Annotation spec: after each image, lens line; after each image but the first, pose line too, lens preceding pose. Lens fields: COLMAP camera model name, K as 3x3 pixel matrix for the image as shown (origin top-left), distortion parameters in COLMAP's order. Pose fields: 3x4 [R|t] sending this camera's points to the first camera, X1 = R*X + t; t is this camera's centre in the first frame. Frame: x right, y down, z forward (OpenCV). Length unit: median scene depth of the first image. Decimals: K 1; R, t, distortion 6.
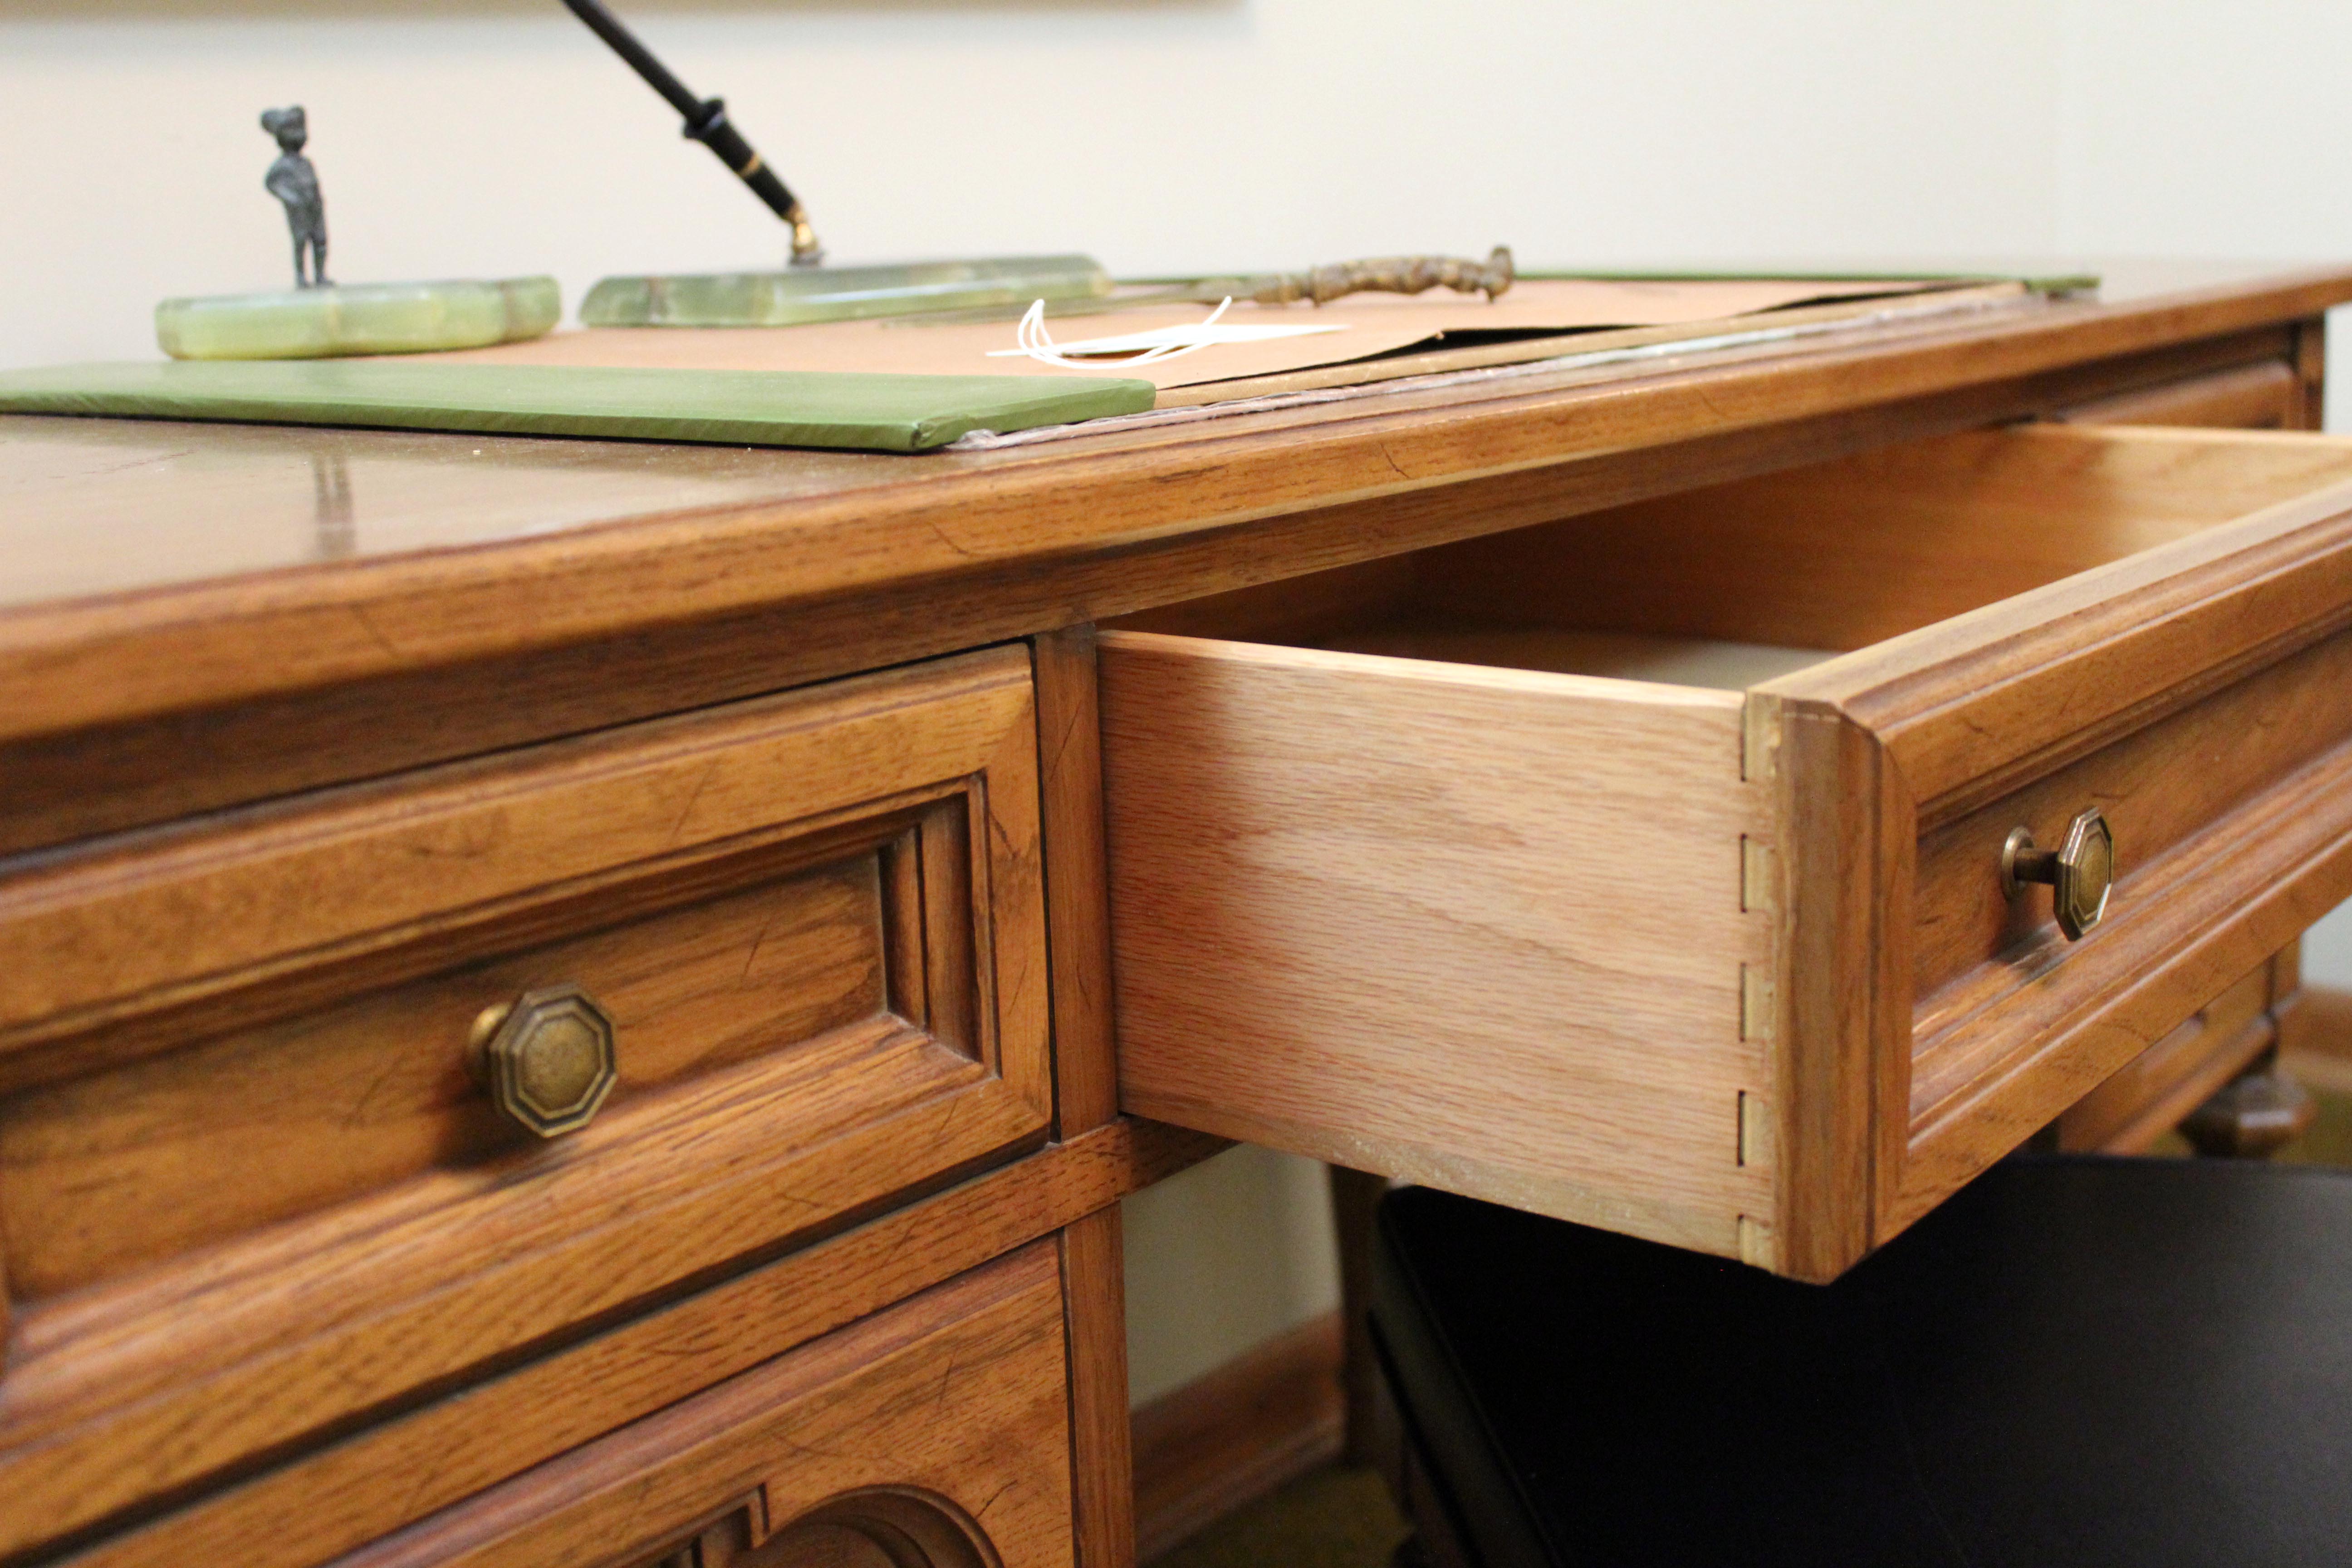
lens RADIAL K [[2711.9, 0, 1176.0], [0, 2711.9, 784.0], [0, 0, 1]] dist [0.008888, 0.016755]
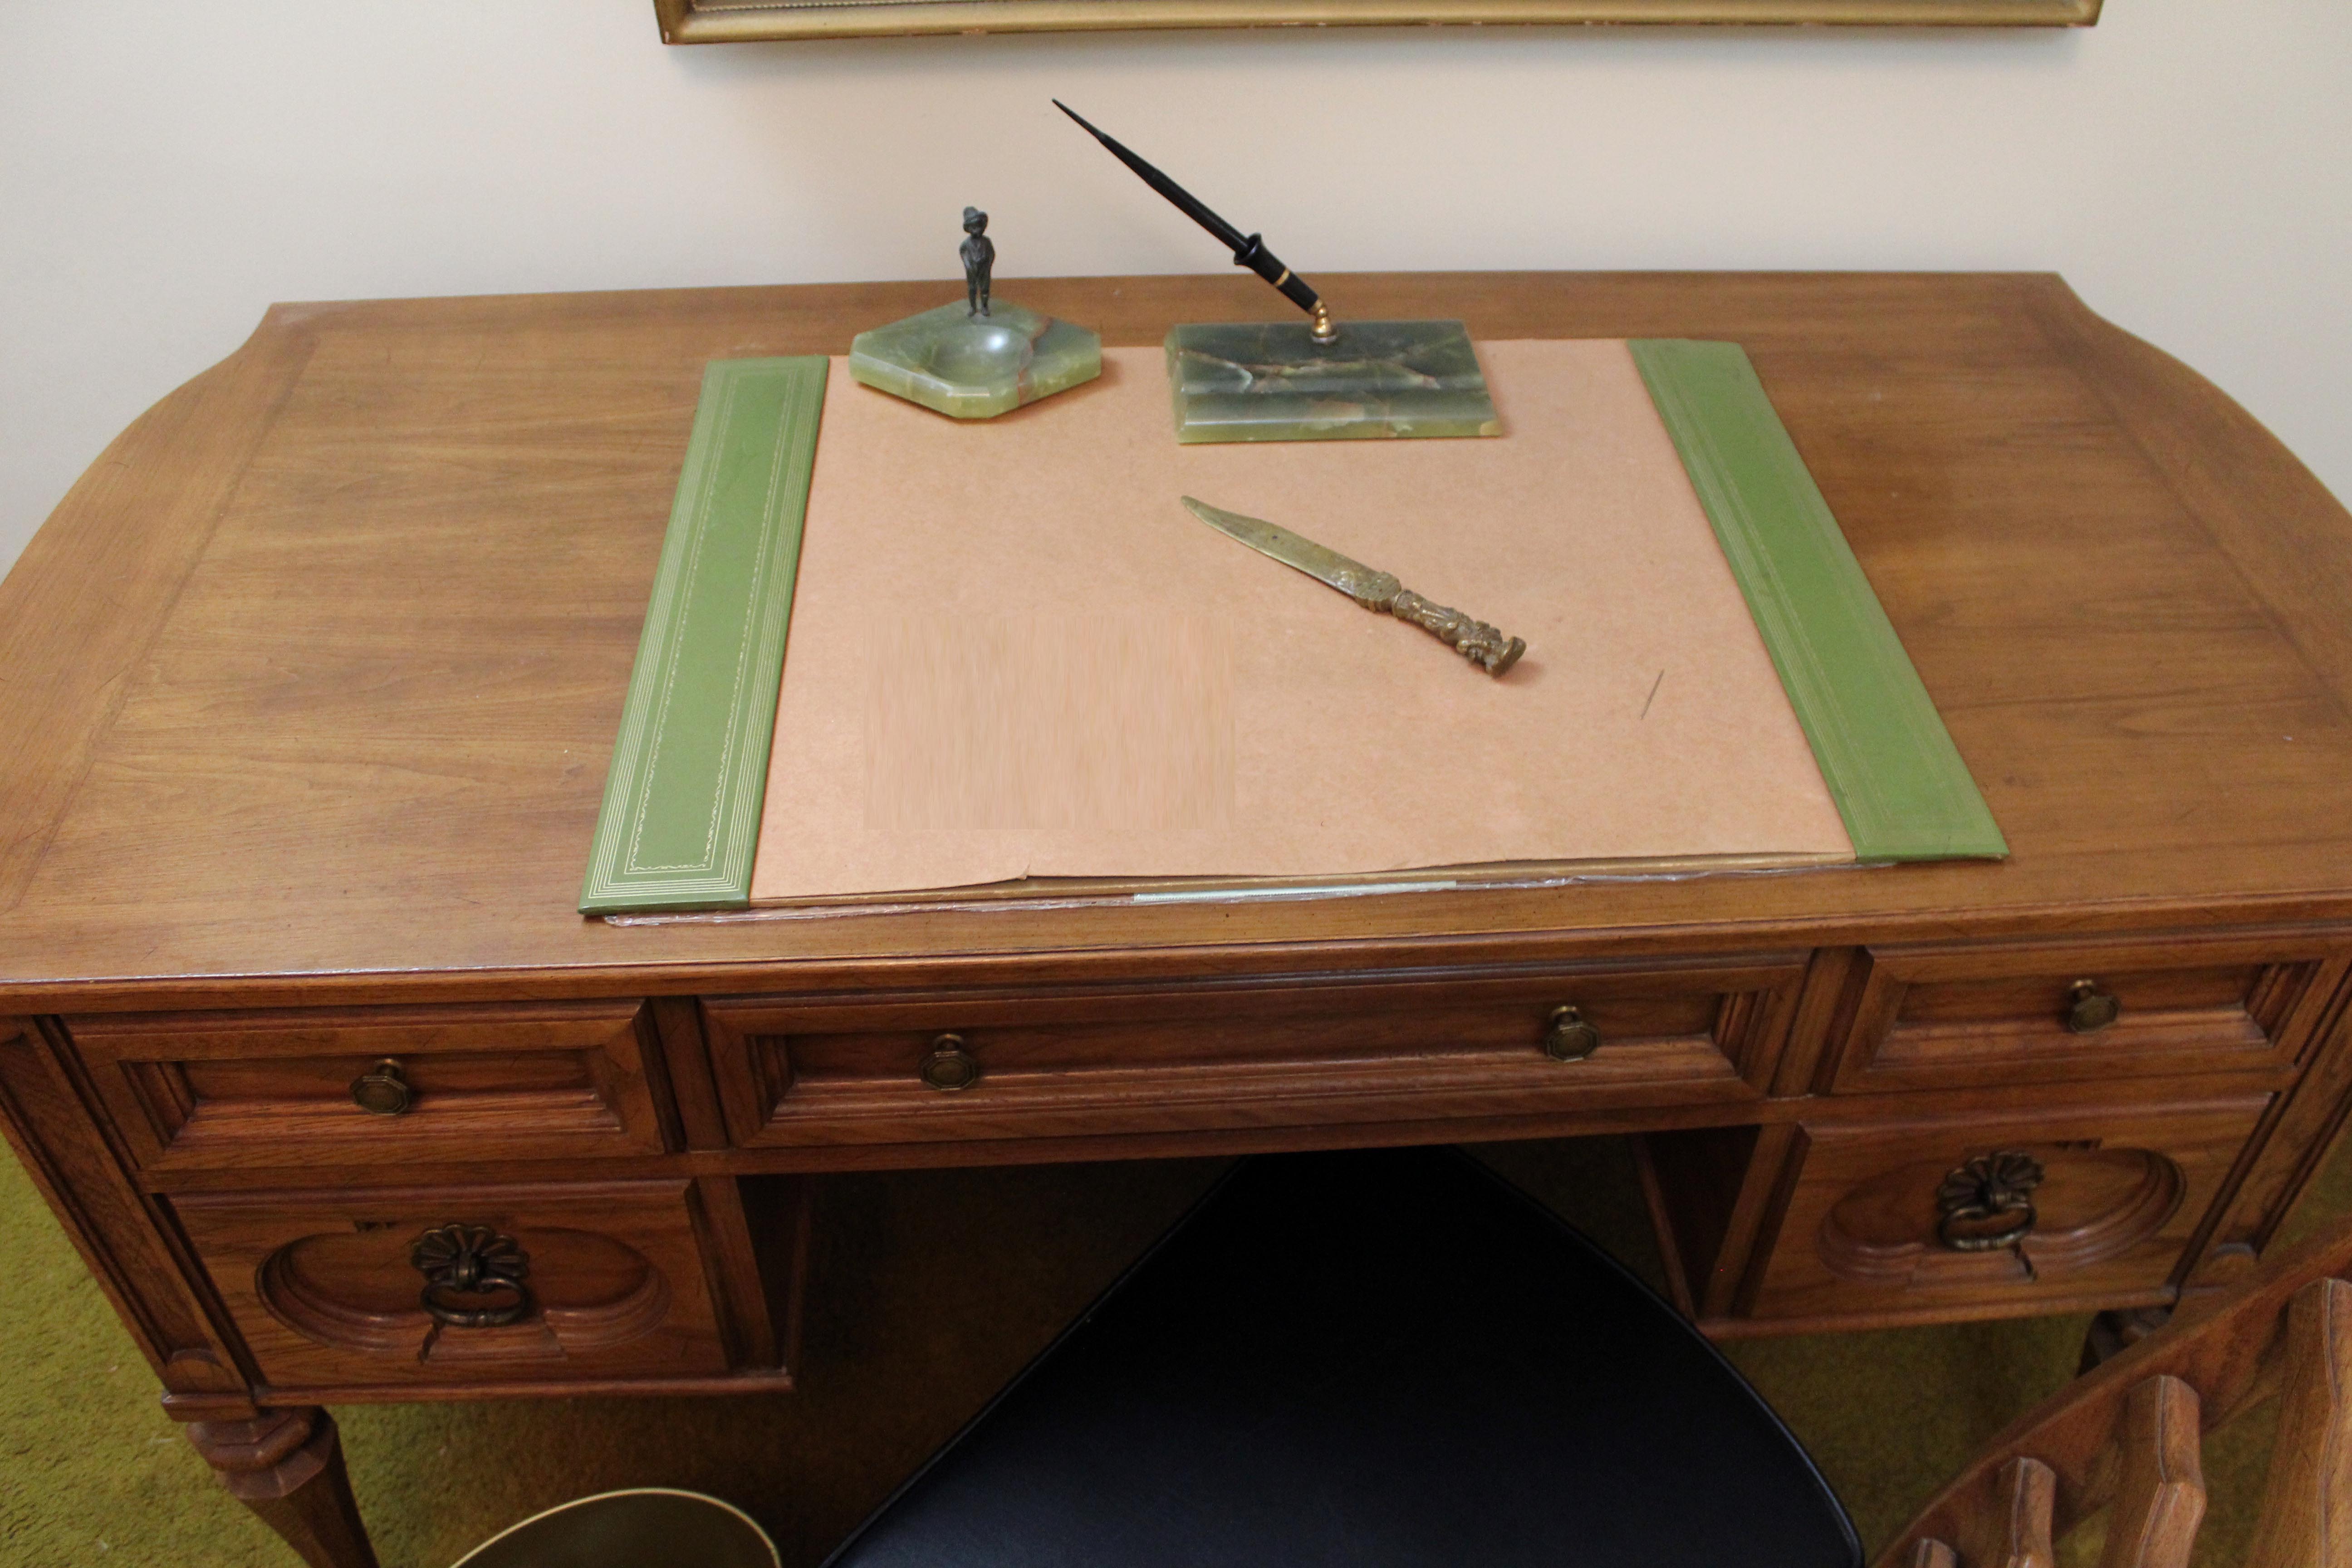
lens RADIAL K [[1962.0, 0, 1176.7], [0, 1962.0, 761.0], [0, 0, 1]] dist [-0.135367, 0.100866]
pose [[0.689824, 0.516315, -0.507505, 0.930580], [-0.188841, 0.805051, 0.562344, -1.165996], [0.698915, -0.292081, 0.652845, 0.371529]]
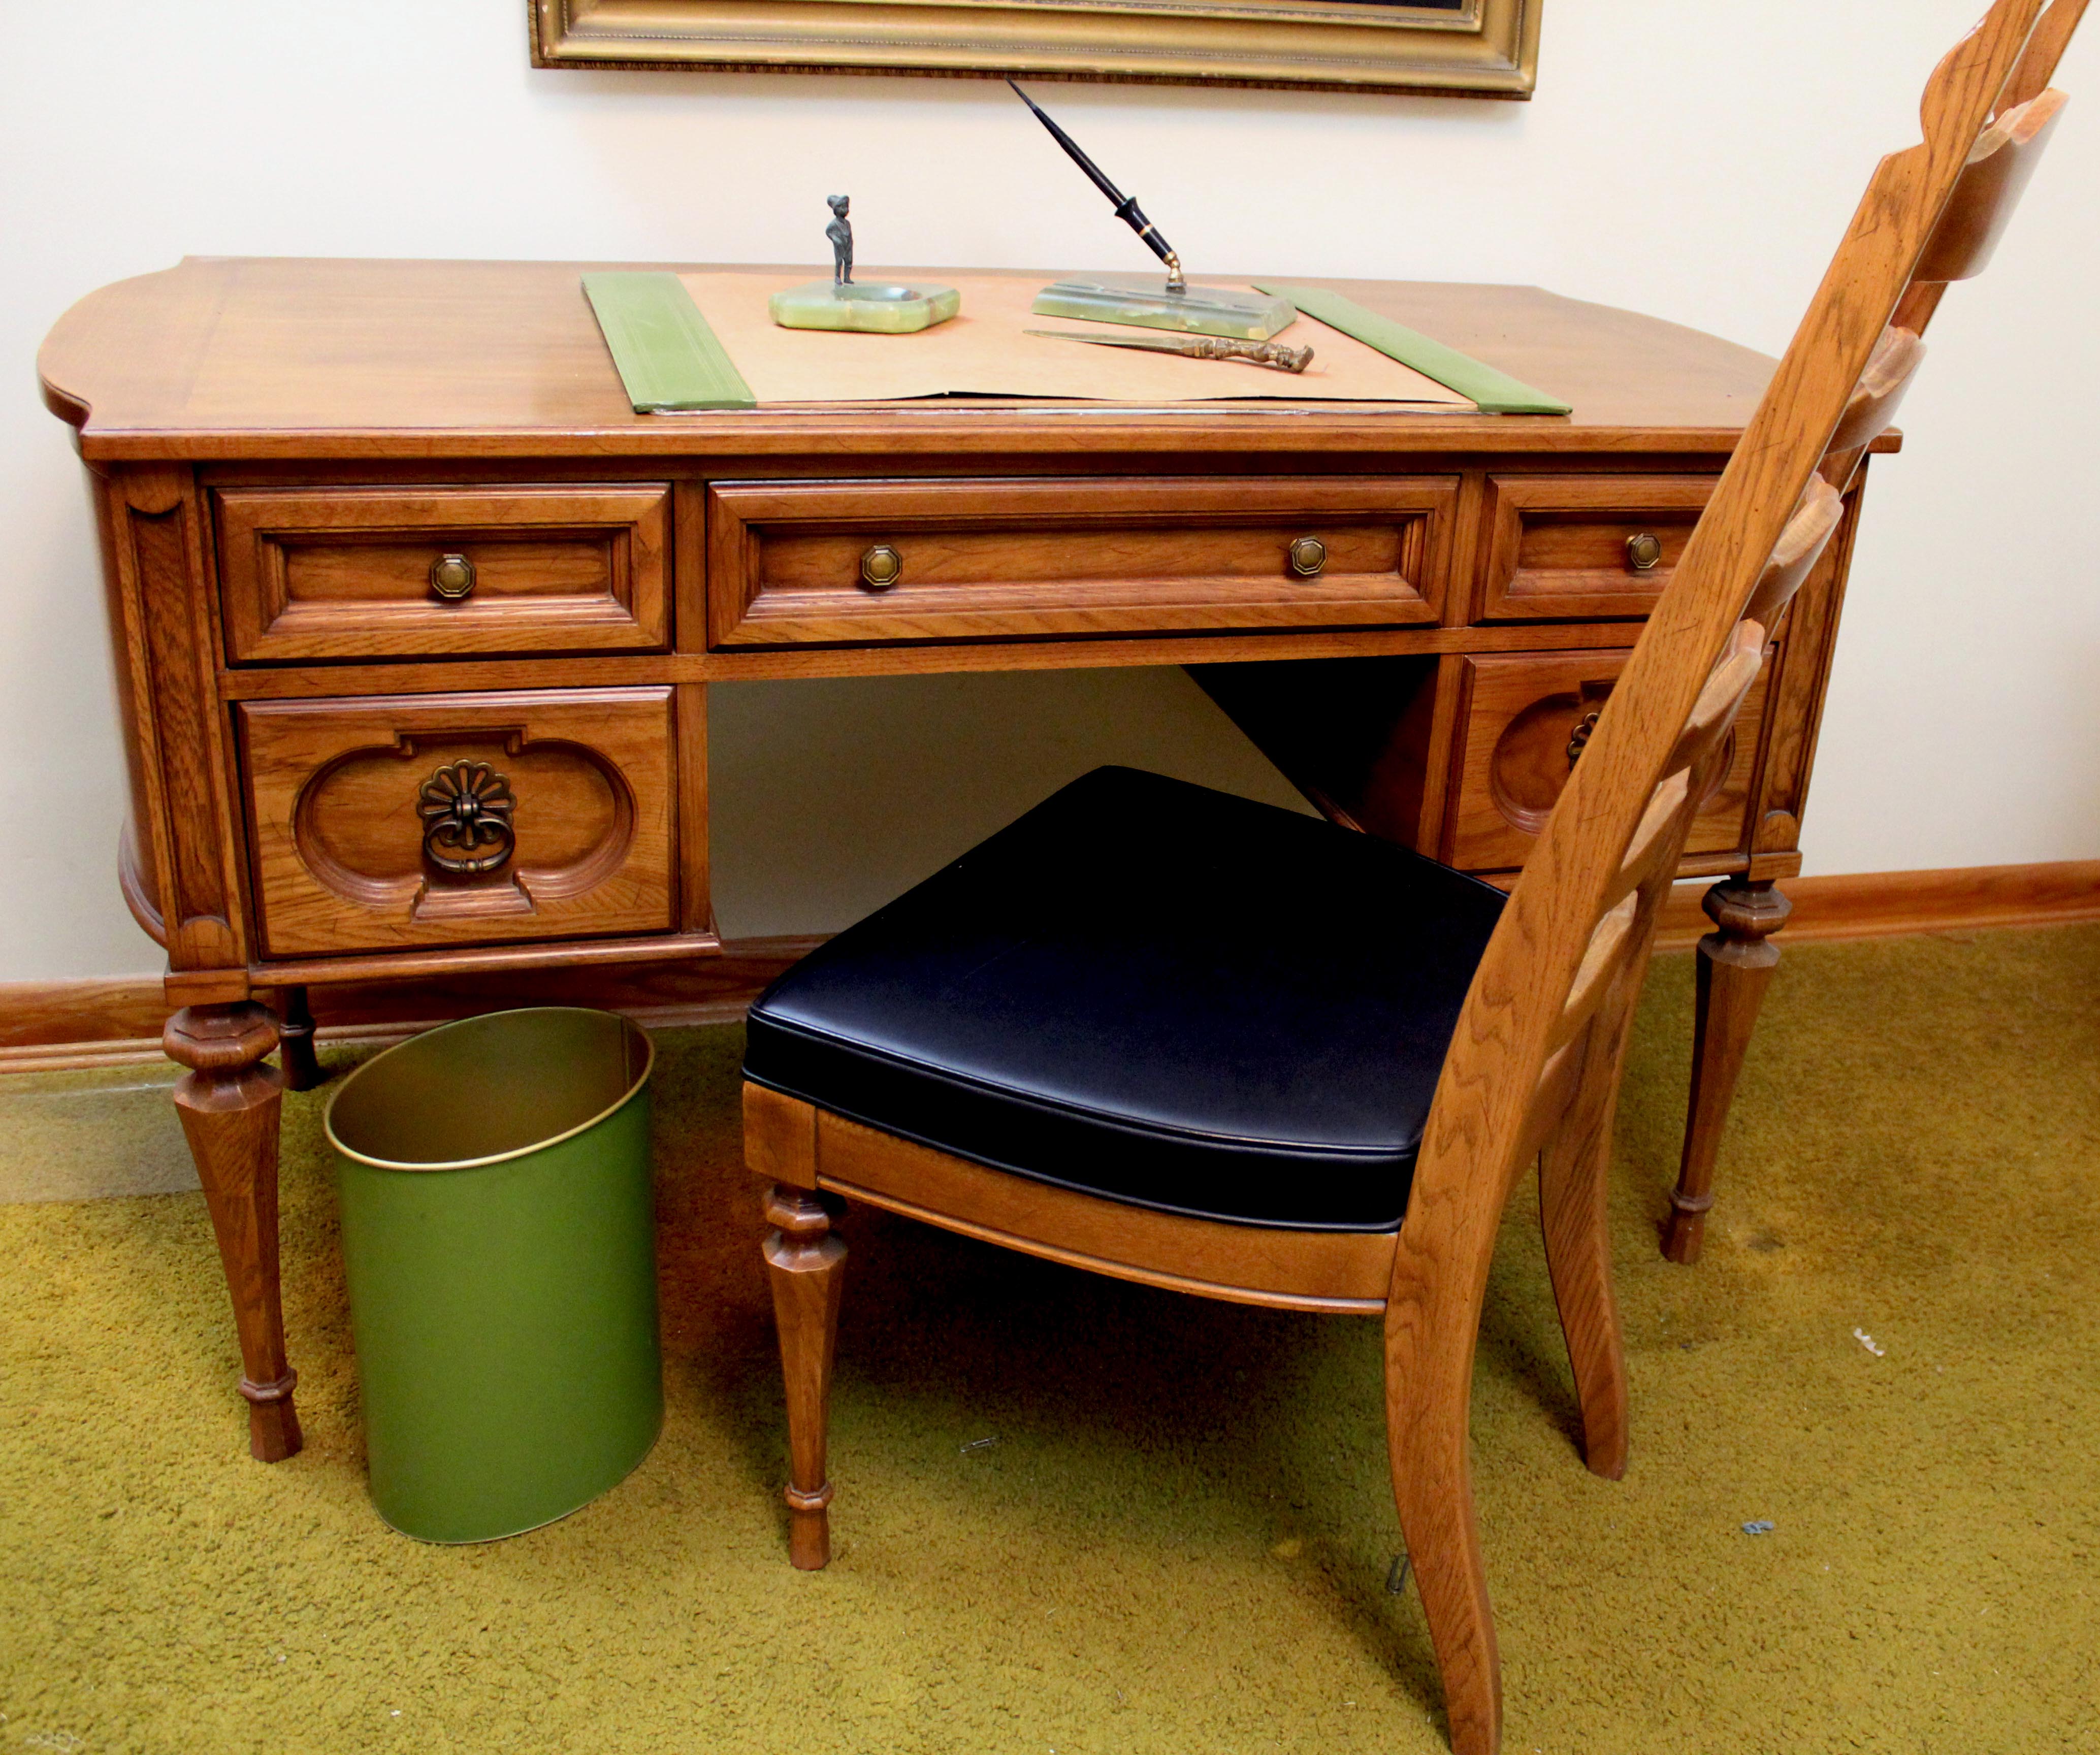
lens RADIAL K [[2159.2, 0, 1149.5], [0, 2159.2, 883.0], [0, 0, 1]] dist [-0.136851, 0.132473]
pose [[0.841180, 0.312047, -0.441637, 1.568387], [-0.217845, 0.943048, 0.251403, -0.343895], [0.494935, -0.115267, 0.861251, -0.788851]]
